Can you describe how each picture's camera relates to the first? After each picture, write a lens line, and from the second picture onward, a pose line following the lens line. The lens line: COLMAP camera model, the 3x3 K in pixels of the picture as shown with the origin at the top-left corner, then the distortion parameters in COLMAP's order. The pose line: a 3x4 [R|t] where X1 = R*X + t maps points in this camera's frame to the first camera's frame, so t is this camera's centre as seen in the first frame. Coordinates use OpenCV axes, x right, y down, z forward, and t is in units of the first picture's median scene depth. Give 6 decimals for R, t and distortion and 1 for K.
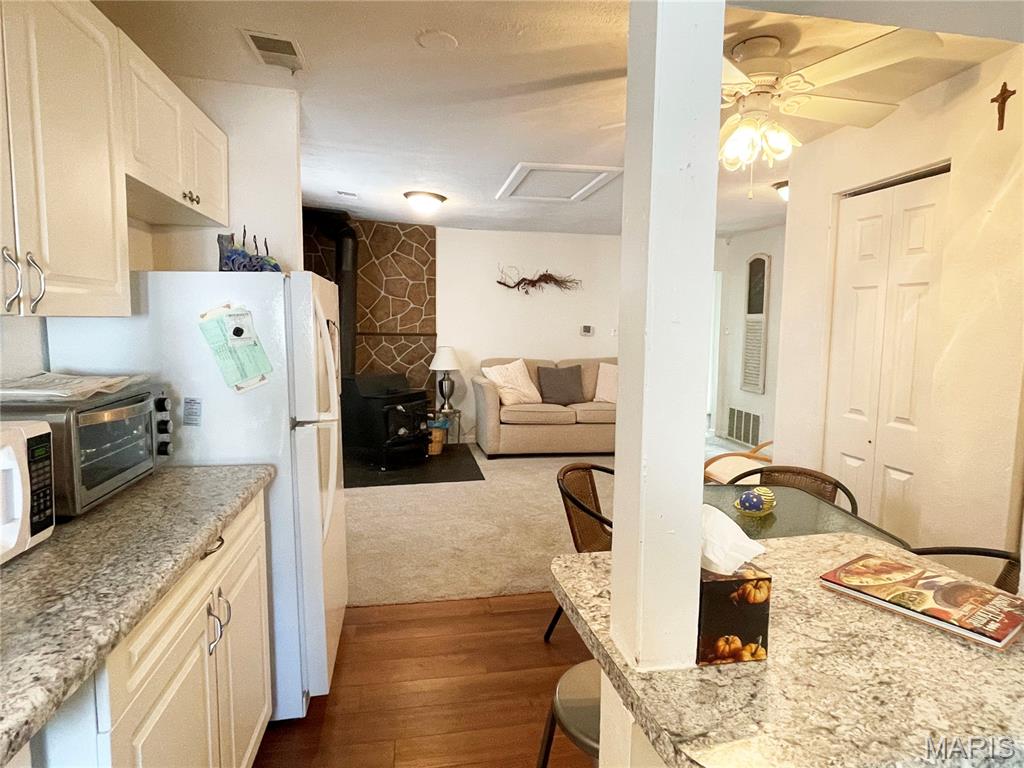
lens RADIAL K [[558.6, 0, 516.2], [0, 558.6, 379.3], [0, 0, 1]] dist [0.003640, -0.000087]
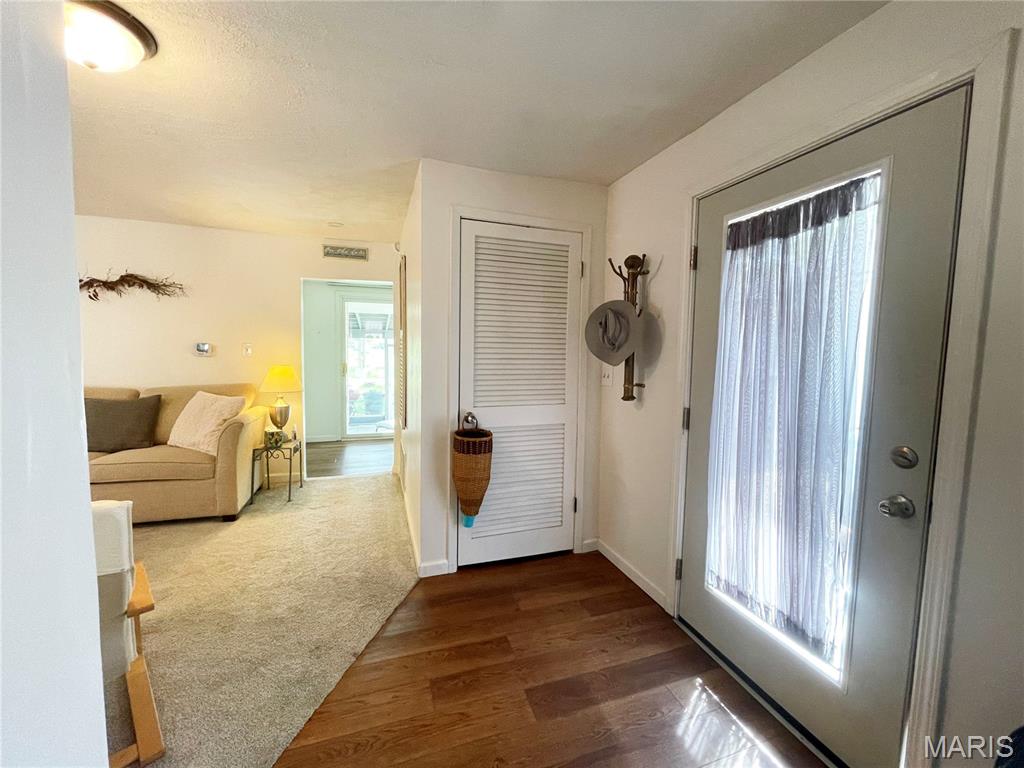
lens RADIAL K [[410.4, 0, 512.7], [0, 410.4, 378.9], [0, 0, 1]] dist [-0.004223, -0.000215]
pose [[0.989241, -0.002829, 0.146266, 0.508466], [0.006438, 0.999686, -0.024211, -0.031091], [-0.146152, 0.024892, 0.988949, 0.395358]]
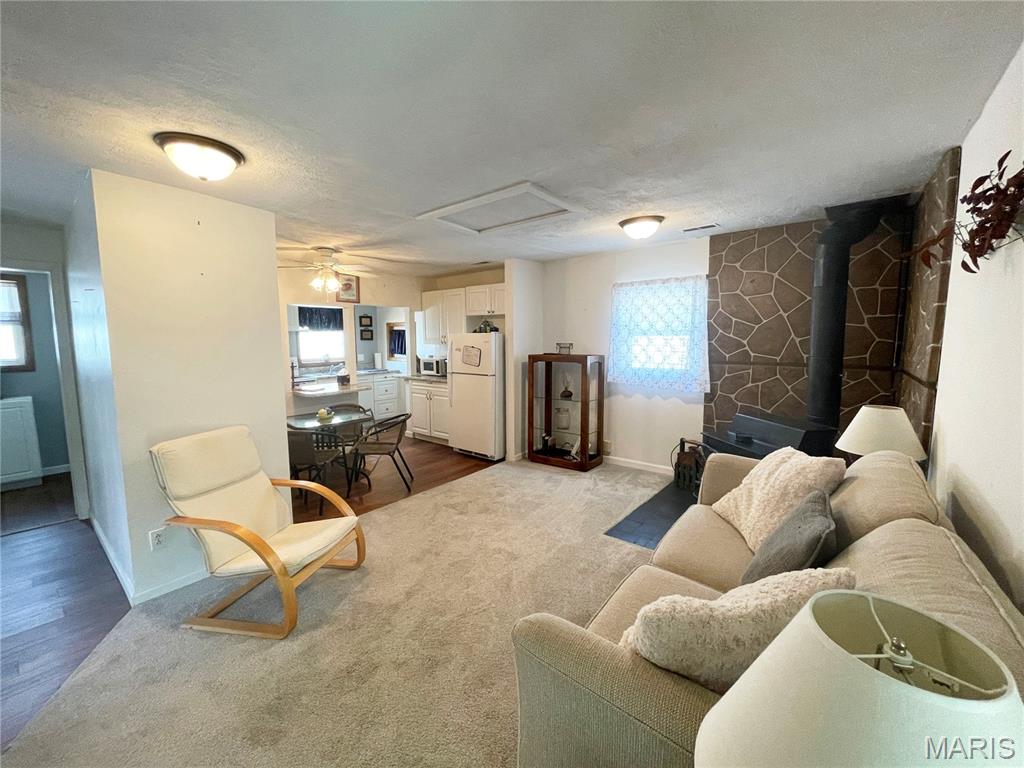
lens RADIAL K [[410.4, 0, 512.7], [0, 410.4, 378.9], [0, 0, 1]] dist [-0.004223, -0.000215]
pose [[-0.759881, 0.057191, -0.647541, 0.352548], [-0.071573, 0.982706, 0.170783, -0.121200], [0.646110, 0.176121, -0.742647, 1.046795]]
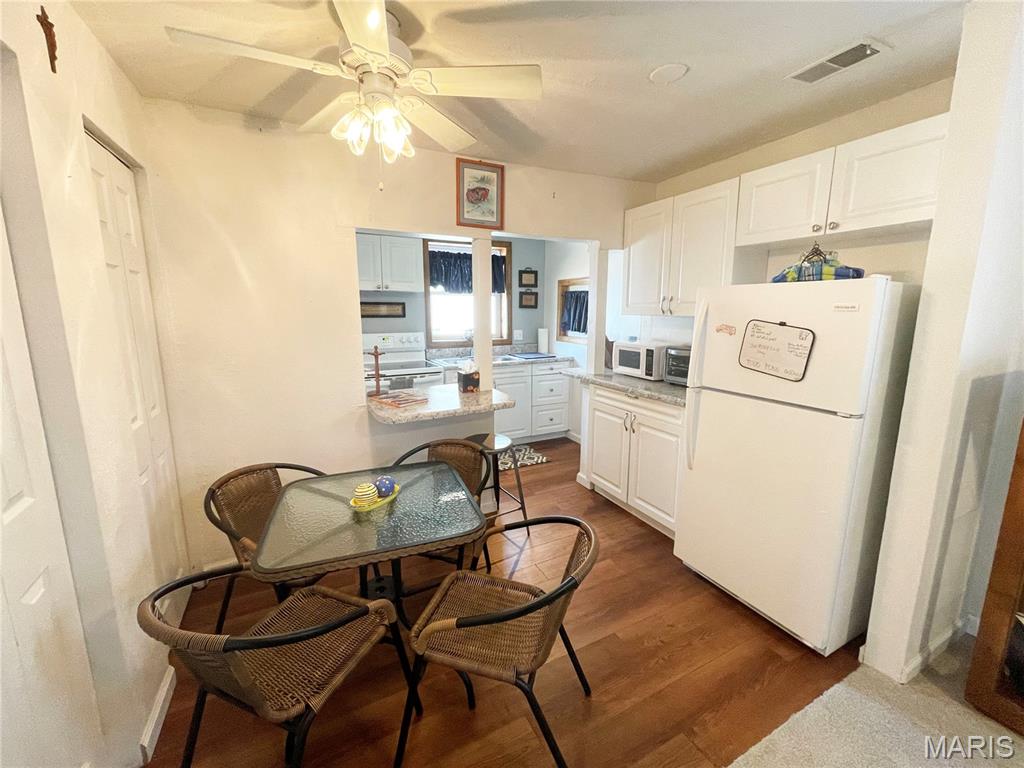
lens RADIAL K [[410.4, 0, 512.7], [0, 410.4, 378.9], [0, 0, 1]] dist [-0.004223, -0.000215]
pose [[-0.959777, 0.031602, -0.278980, 0.136359], [-0.043469, 0.964938, 0.258853, -0.066287], [0.277379, 0.260568, -0.924751, 0.593223]]
